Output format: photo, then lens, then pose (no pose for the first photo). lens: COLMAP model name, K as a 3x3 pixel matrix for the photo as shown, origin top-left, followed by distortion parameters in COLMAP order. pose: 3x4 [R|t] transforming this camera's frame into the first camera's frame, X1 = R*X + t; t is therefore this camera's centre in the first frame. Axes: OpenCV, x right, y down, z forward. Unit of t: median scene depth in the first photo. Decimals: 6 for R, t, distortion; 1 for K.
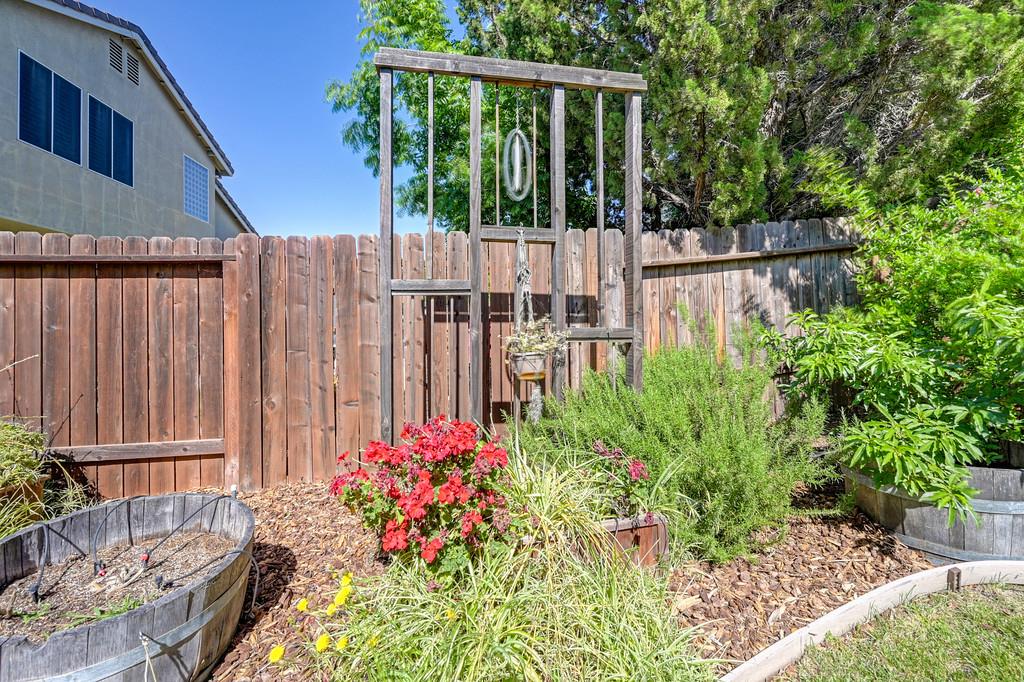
lens RADIAL K [[403.9, 0, 512.4], [0, 403.9, 339.5], [0, 0, 1]] dist [-0.001043, -0.000437]
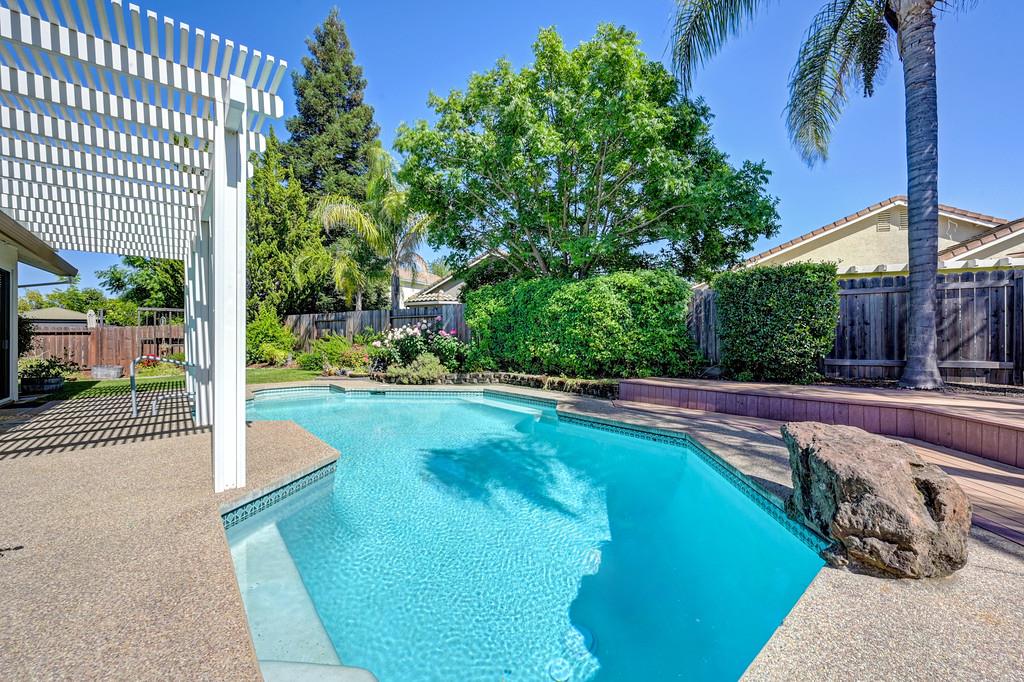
lens RADIAL K [[403.9, 0, 509.8], [0, 403.9, 339.3], [0, 0, 1]] dist [-0.001043, -0.000437]
pose [[0.866821, 0.012778, 0.498456, 1.462014], [-0.011334, 0.999918, -0.005924, -0.129241], [-0.498491, -0.000514, 0.866895, -6.662955]]
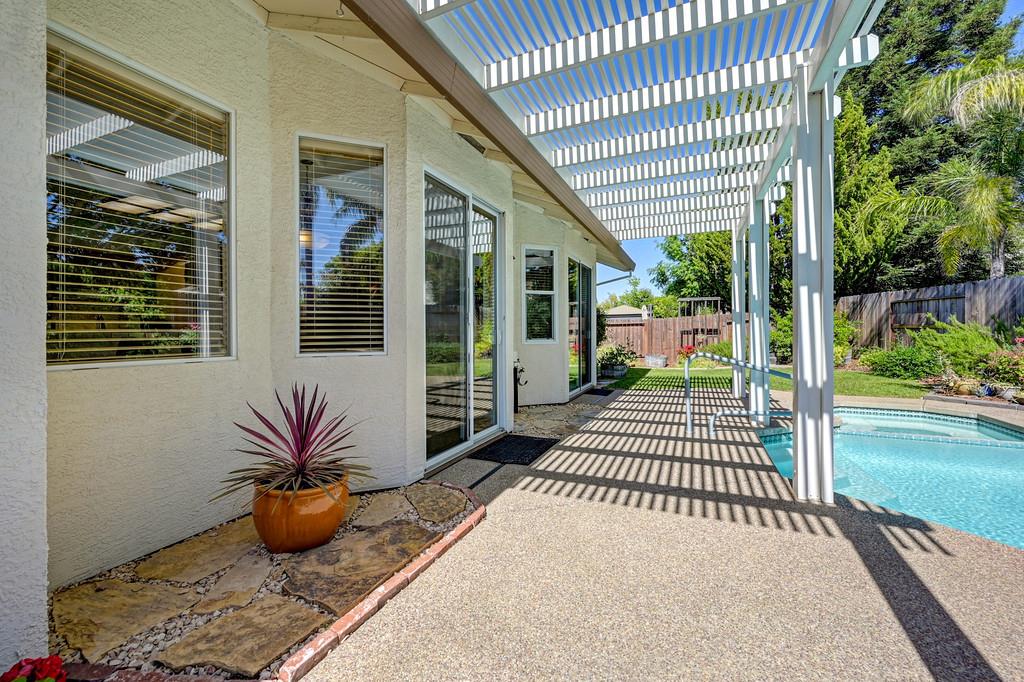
lens RADIAL K [[403.9, 0, 511.0], [0, 403.9, 333.8], [0, 0, 1]] dist [-0.001043, -0.000437]
pose [[0.825003, 0.015913, -0.564904, 1.037883], [-0.008326, 0.999837, 0.016006, -0.121245], [0.565067, -0.008501, 0.825001, -5.234252]]
